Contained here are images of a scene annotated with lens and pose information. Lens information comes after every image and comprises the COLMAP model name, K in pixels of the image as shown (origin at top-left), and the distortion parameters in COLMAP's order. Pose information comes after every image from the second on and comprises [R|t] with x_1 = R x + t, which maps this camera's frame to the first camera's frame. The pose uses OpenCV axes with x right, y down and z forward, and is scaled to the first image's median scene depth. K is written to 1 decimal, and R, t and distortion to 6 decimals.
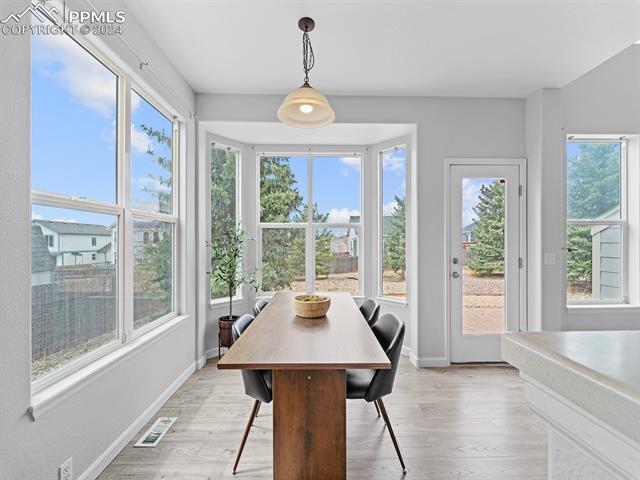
lens RADIAL K [[260.3, 0, 319.9], [0, 260.3, 240.8], [0, 0, 1]] dist [-0.000853, -0.000234]
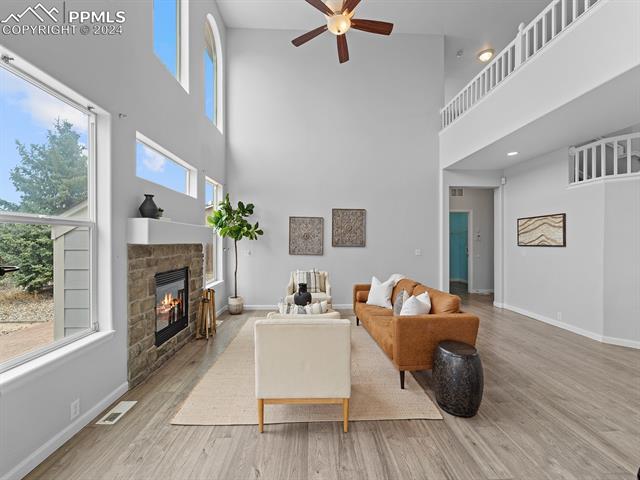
lens RADIAL K [[258.0, 0, 315.9], [0, 258.0, 242.4], [0, 0, 1]] dist [-0.000634, -0.000471]
pose [[-0.012501, -0.006583, 0.999900, 0.279663], [-0.003494, 0.999973, 0.006539, -0.016461], [-0.999916, -0.003412, -0.012523, 0.244720]]
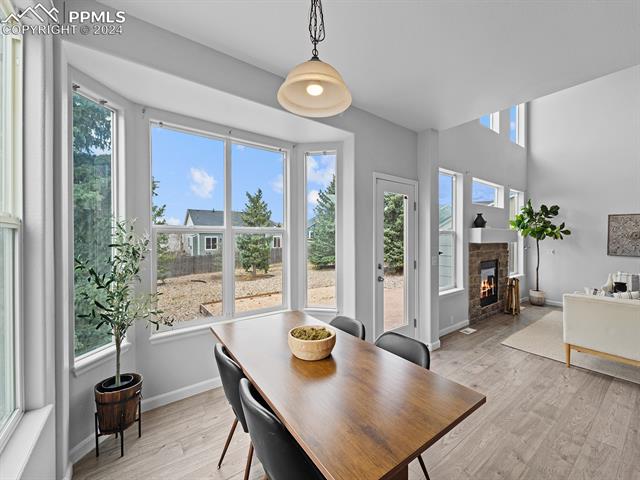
lens RADIAL K [[264.3, 0, 318.0], [0, 264.3, 237.8], [0, 0, 1]] dist [-0.008544, -0.000182]
pose [[0.816422, -0.001329, 0.577454, -0.214206], [-0.003082, 0.999973, 0.006659, -0.031856], [-0.577448, -0.007216, 0.816396, 0.152352]]
